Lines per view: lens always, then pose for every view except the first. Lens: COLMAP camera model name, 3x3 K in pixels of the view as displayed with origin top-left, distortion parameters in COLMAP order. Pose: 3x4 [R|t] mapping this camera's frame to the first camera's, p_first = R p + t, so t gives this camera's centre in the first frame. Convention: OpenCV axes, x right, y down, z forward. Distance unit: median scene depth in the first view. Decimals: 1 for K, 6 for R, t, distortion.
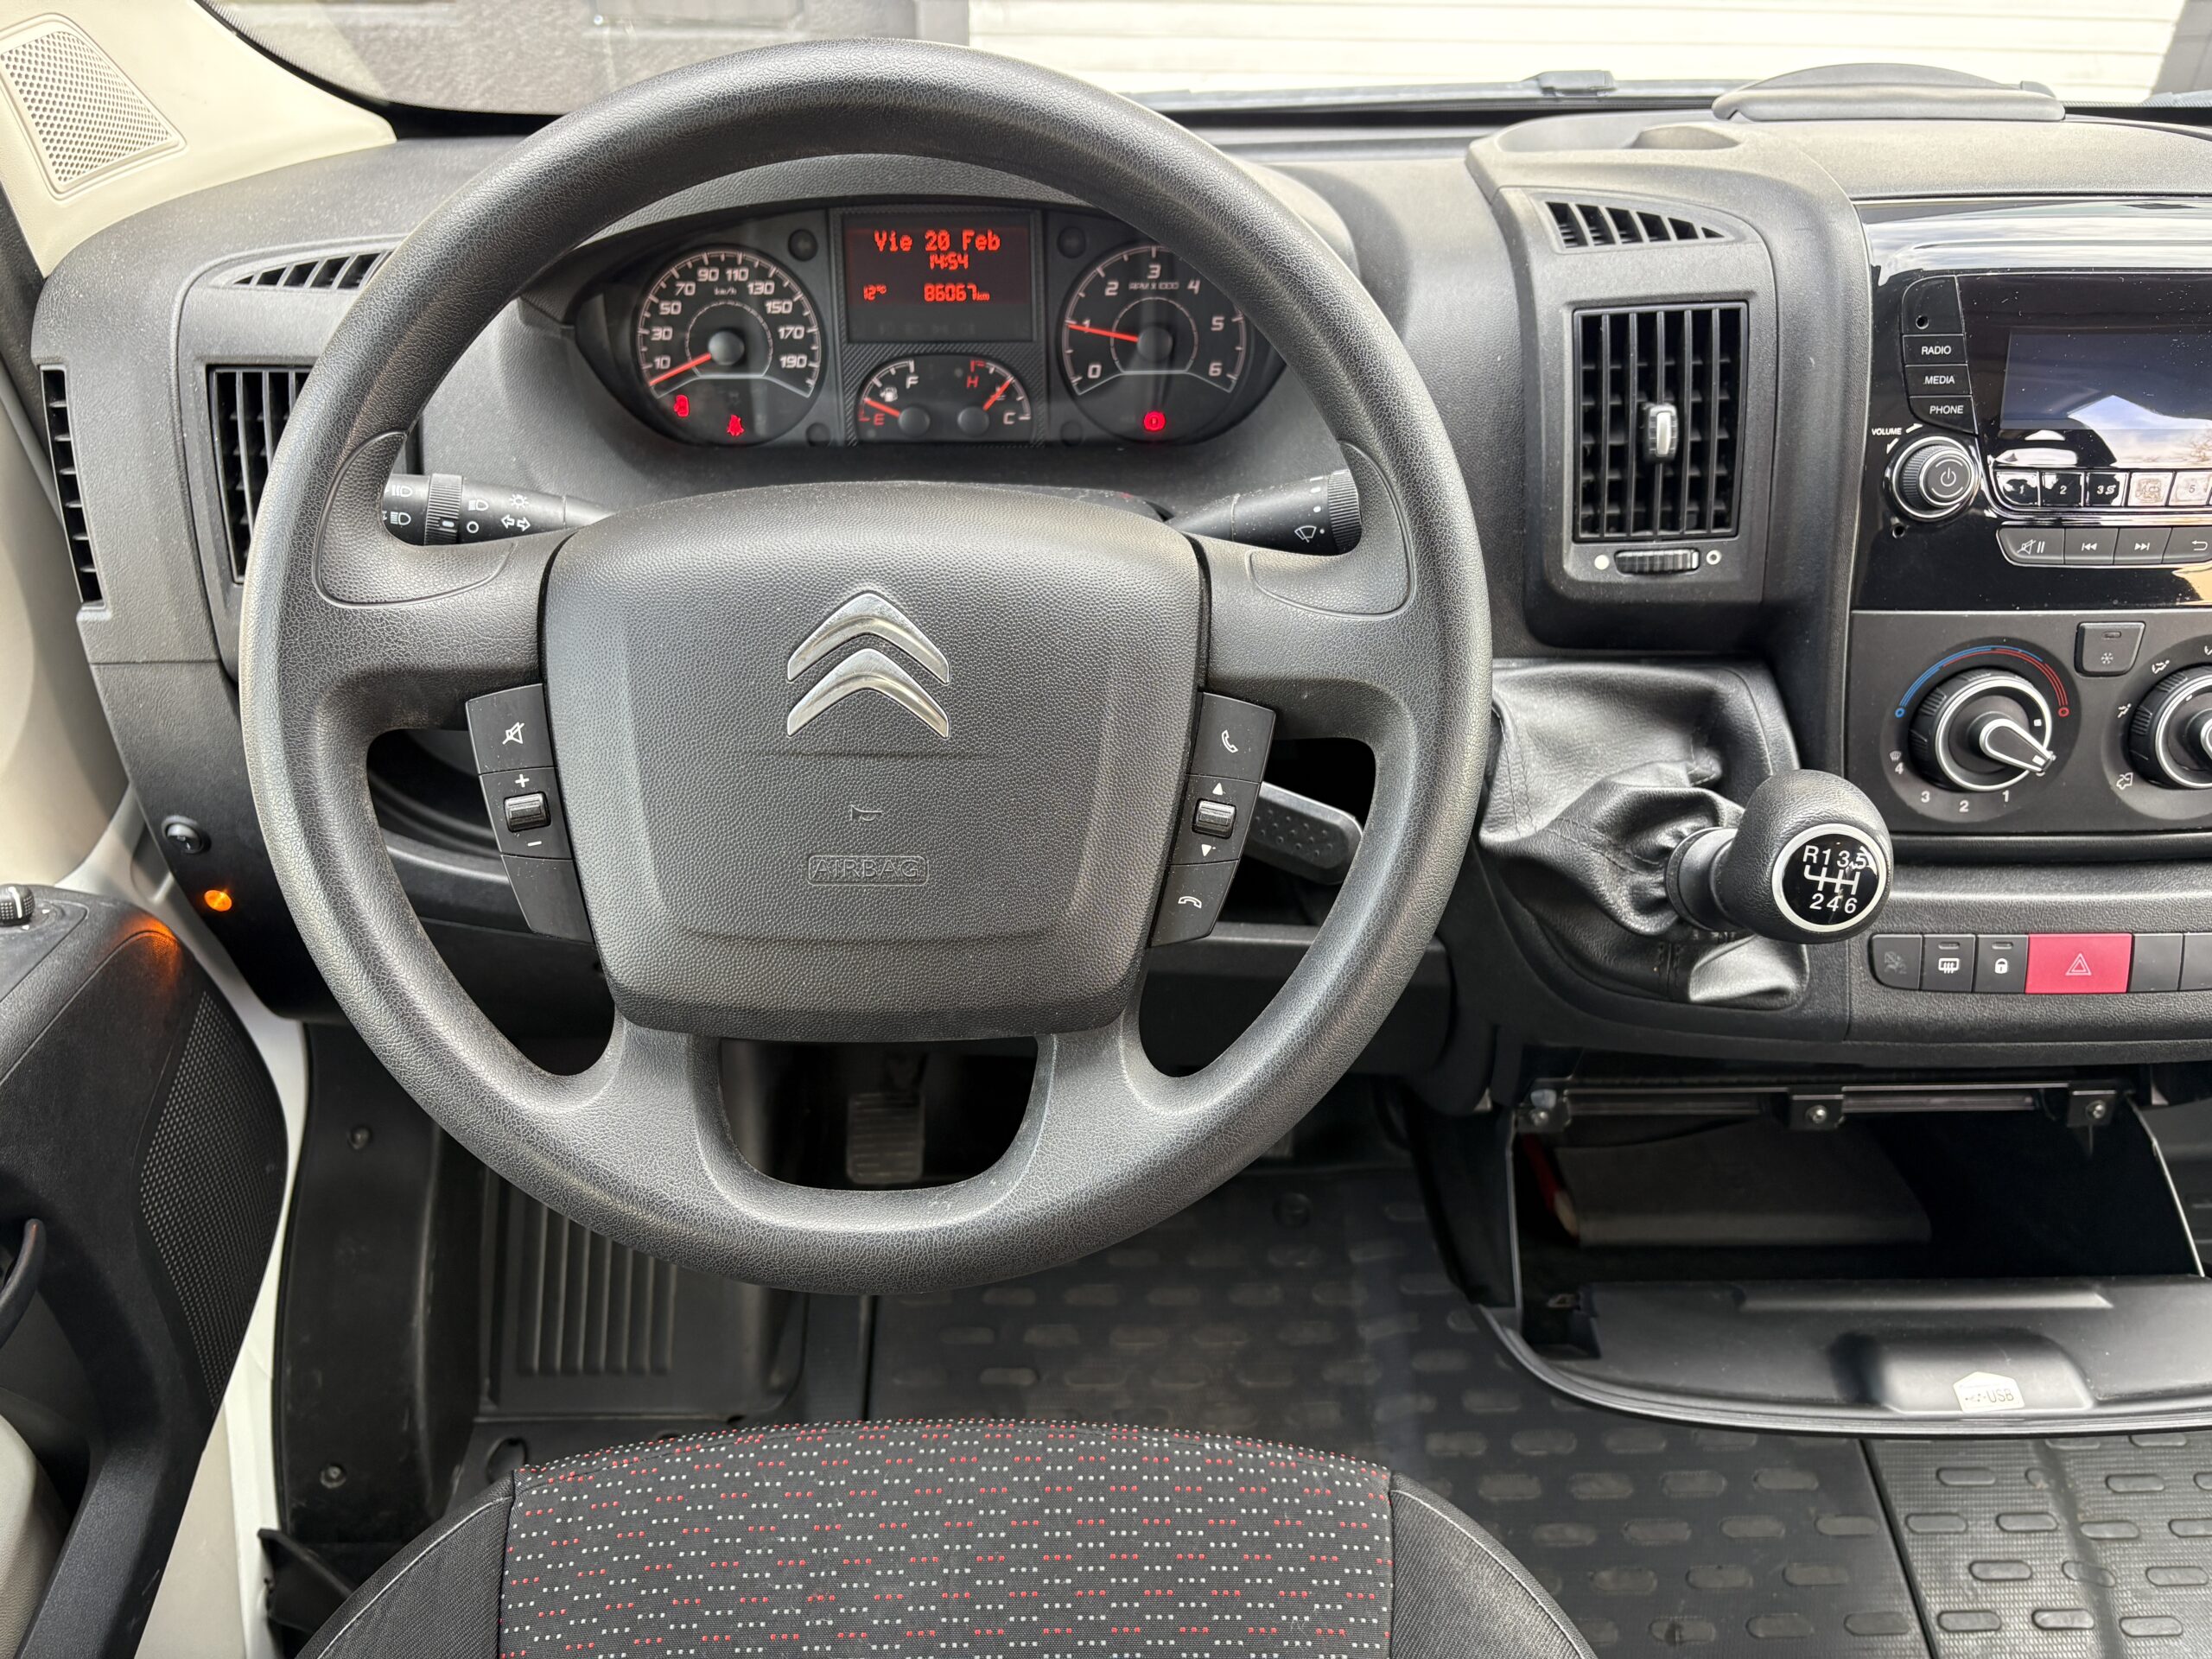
lens RADIAL K [[1686.5, 0, 1090.5], [0, 1686.5, 835.2], [0, 0, 1]] dist [0.032783, -0.049521]
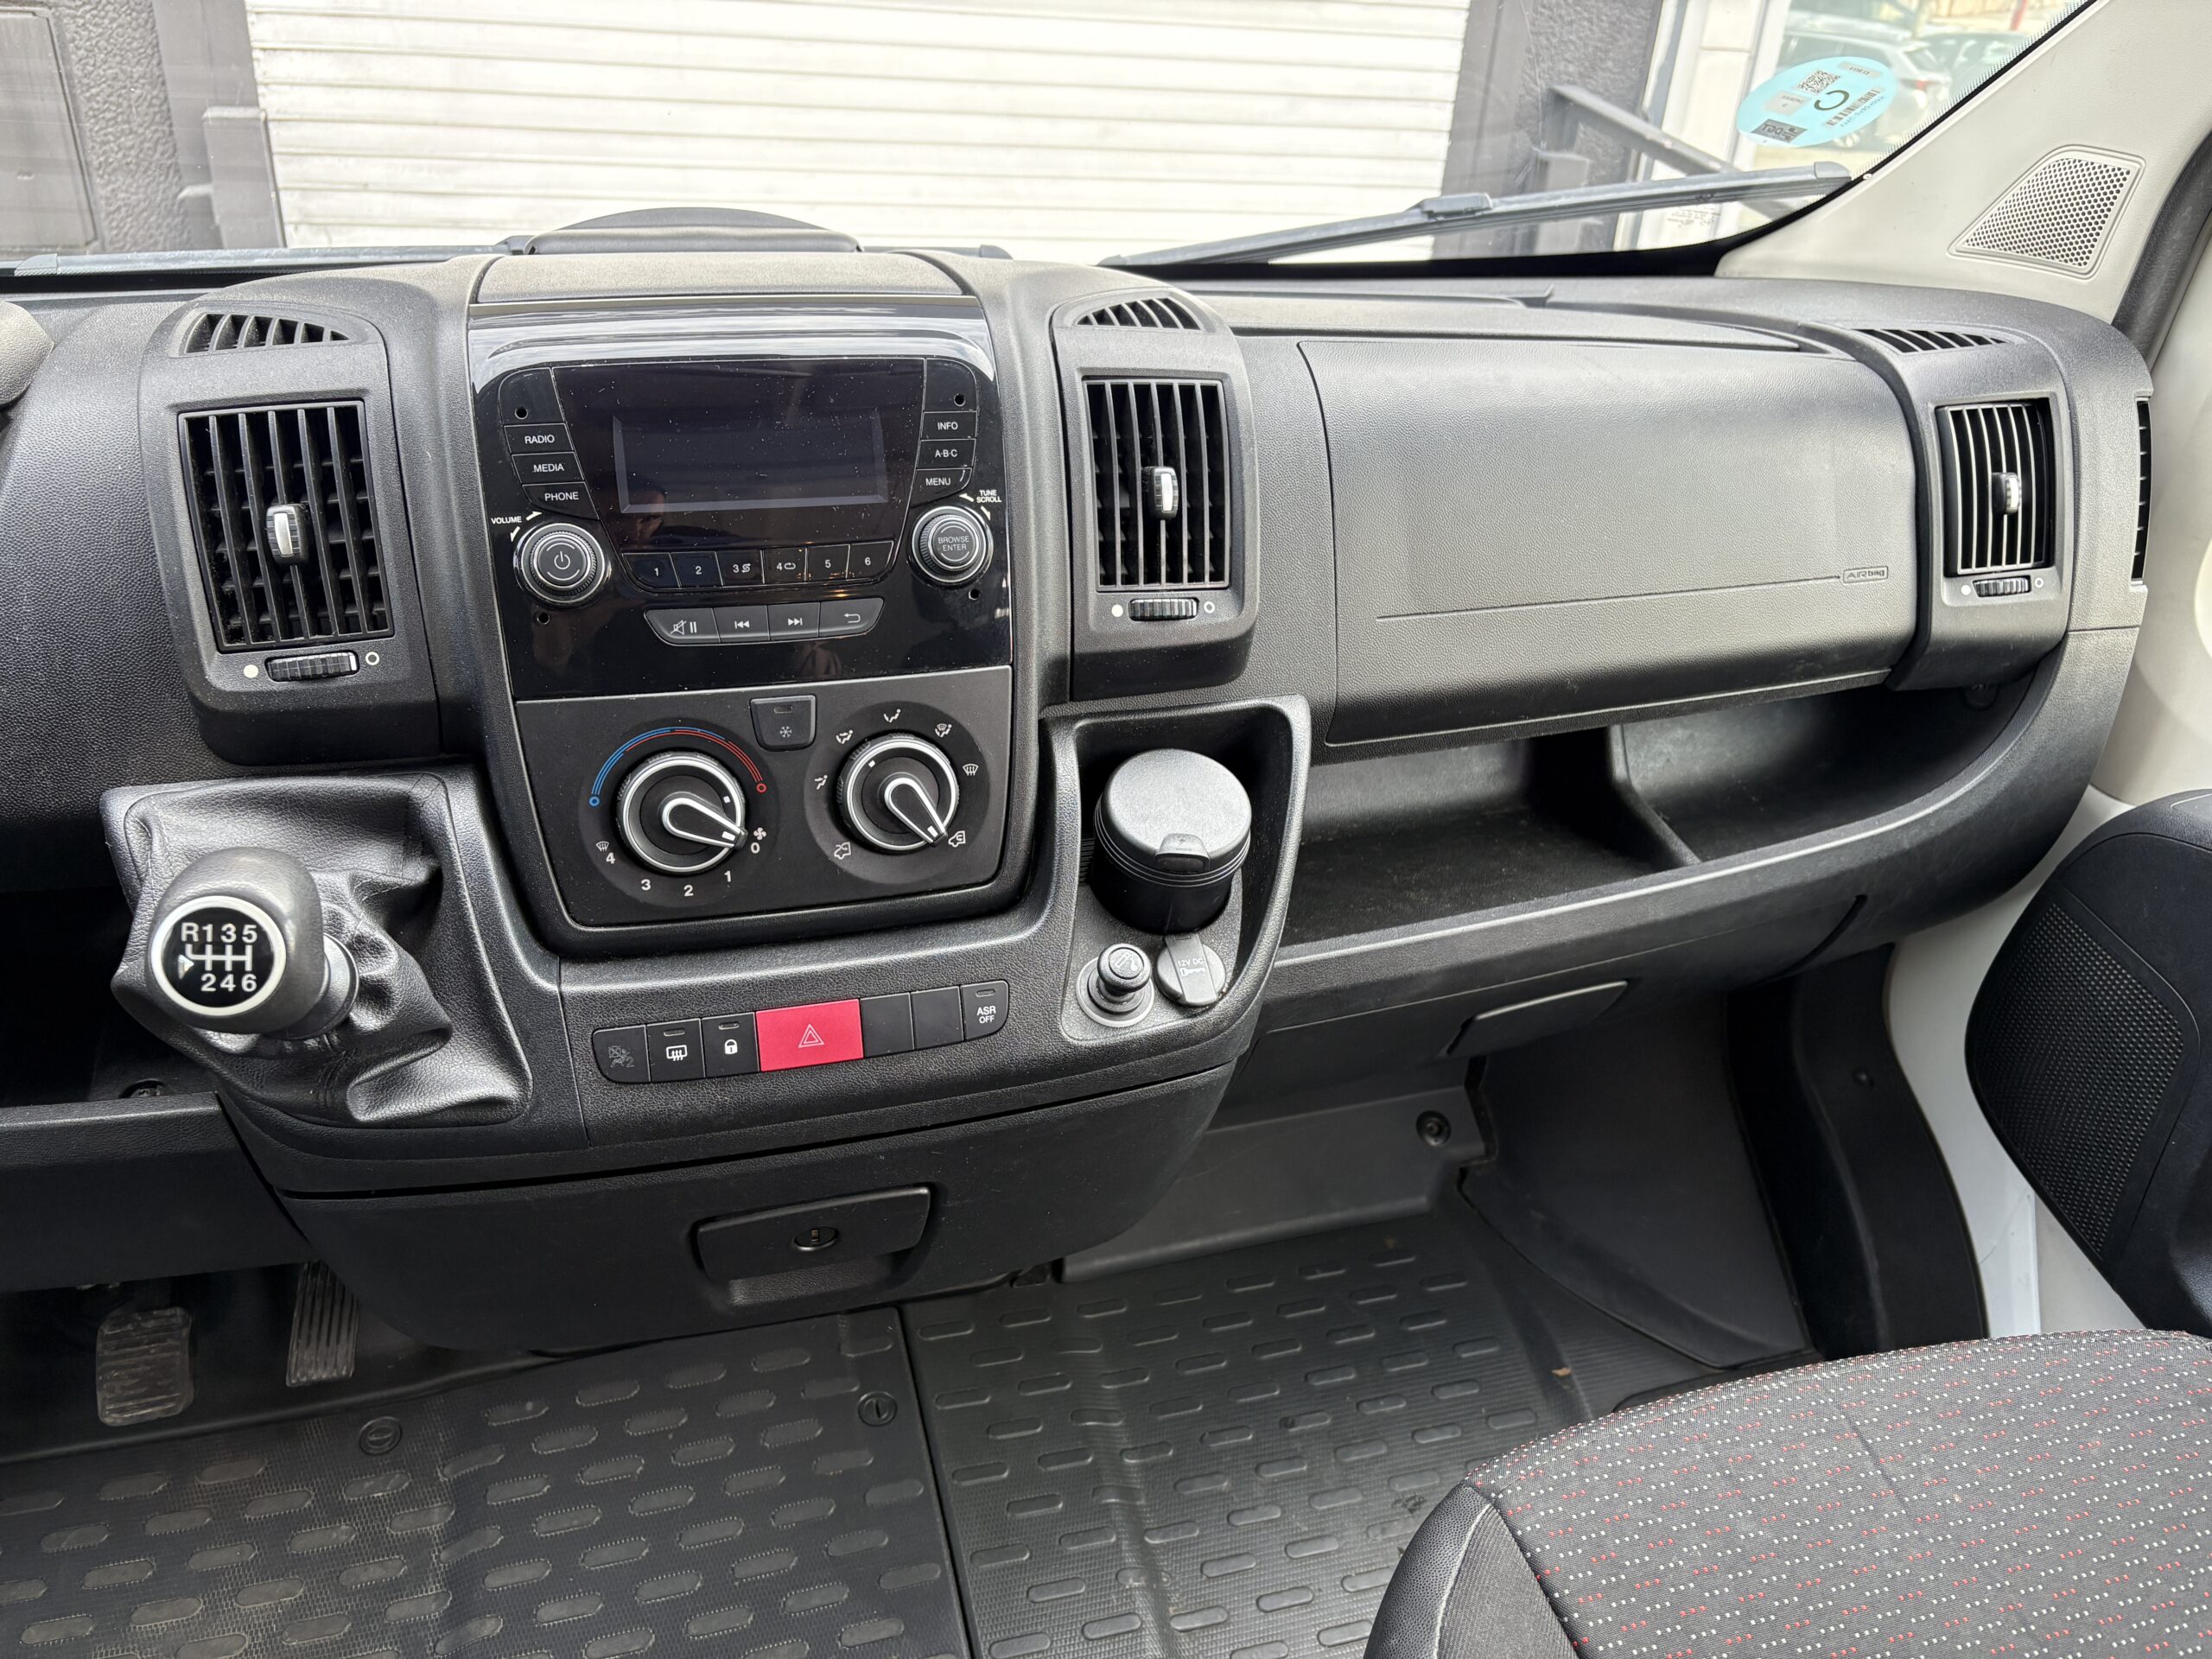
lens RADIAL K [[1686.5, 0, 1126.2], [0, 1686.5, 846.2], [0, 0, 1]] dist [0.032783, -0.049521]
pose [[0.964493, -0.087461, 0.249205, 0.530161], [0.117245, 0.987292, -0.107272, 0.095297], [-0.236656, 0.132681, 0.962491, -0.016670]]
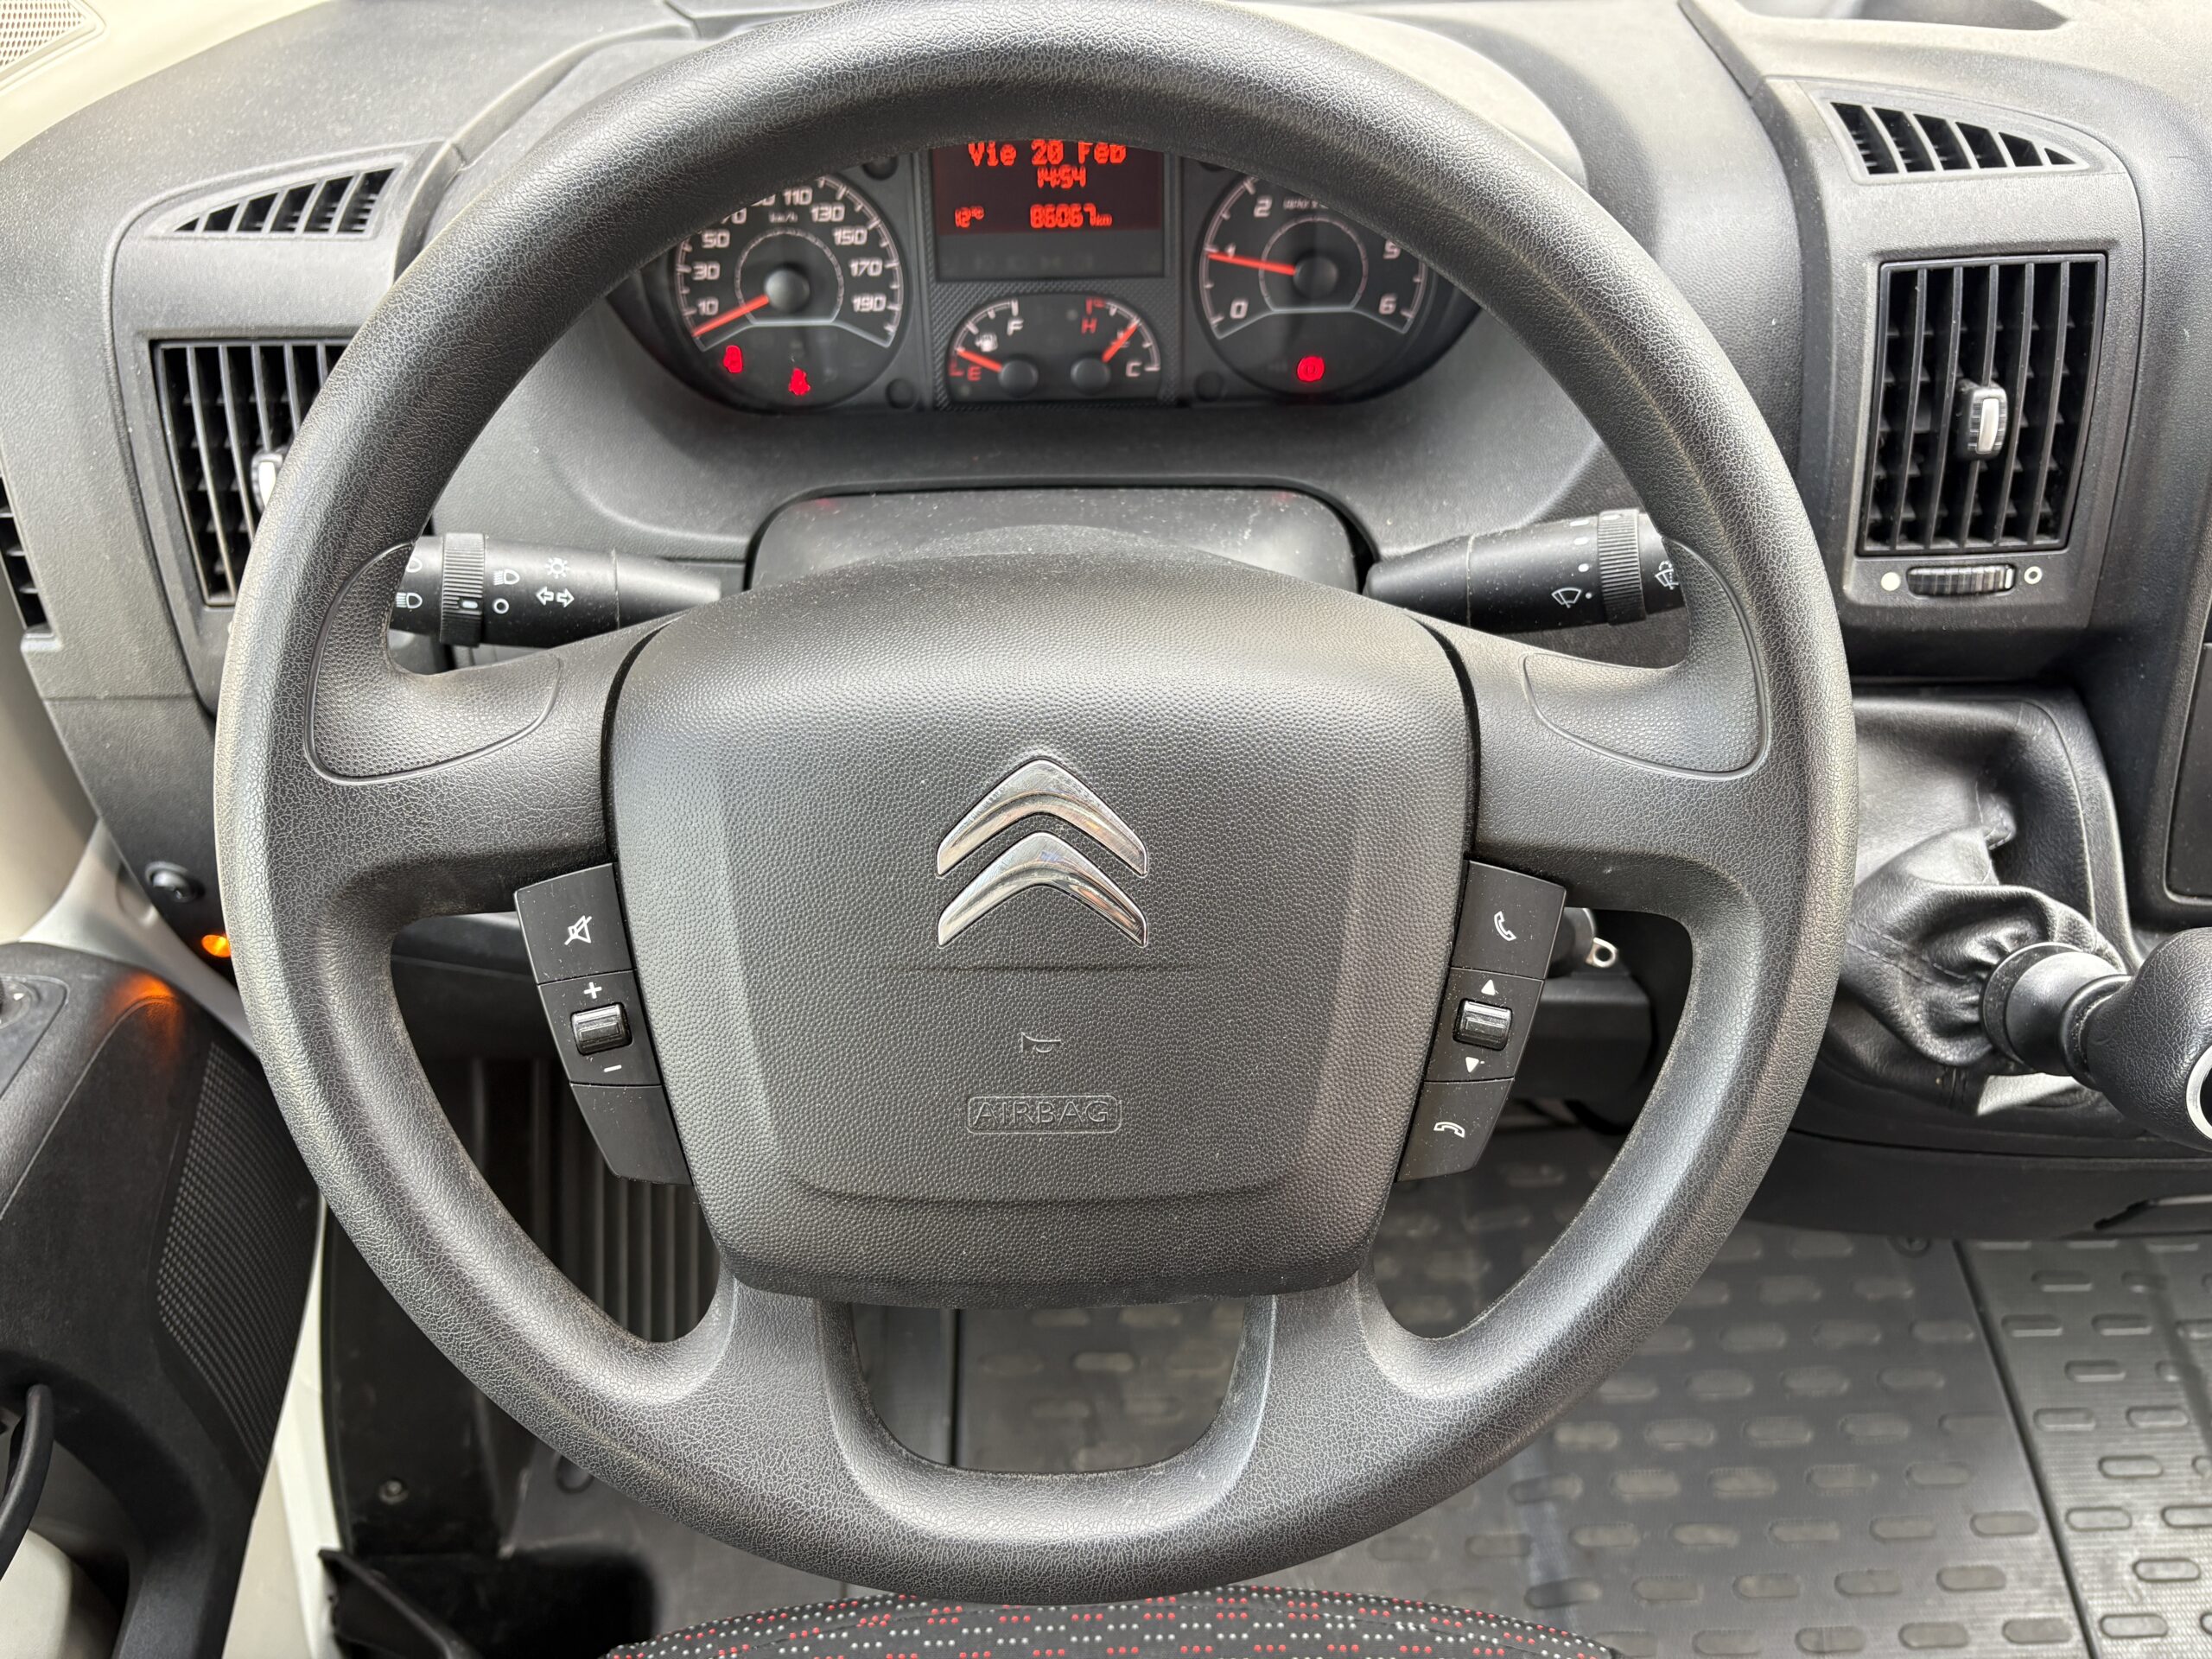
lens RADIAL K [[1686.5, 0, 1094.5], [0, 1686.5, 842.1], [0, 0, 1]] dist [0.032783, -0.049521]
pose [[0.999932, -0.011035, -0.003890, -0.076727], [0.011468, 0.990291, 0.138534, -0.154485], [0.002324, -0.138569, 0.990350, 0.181456]]
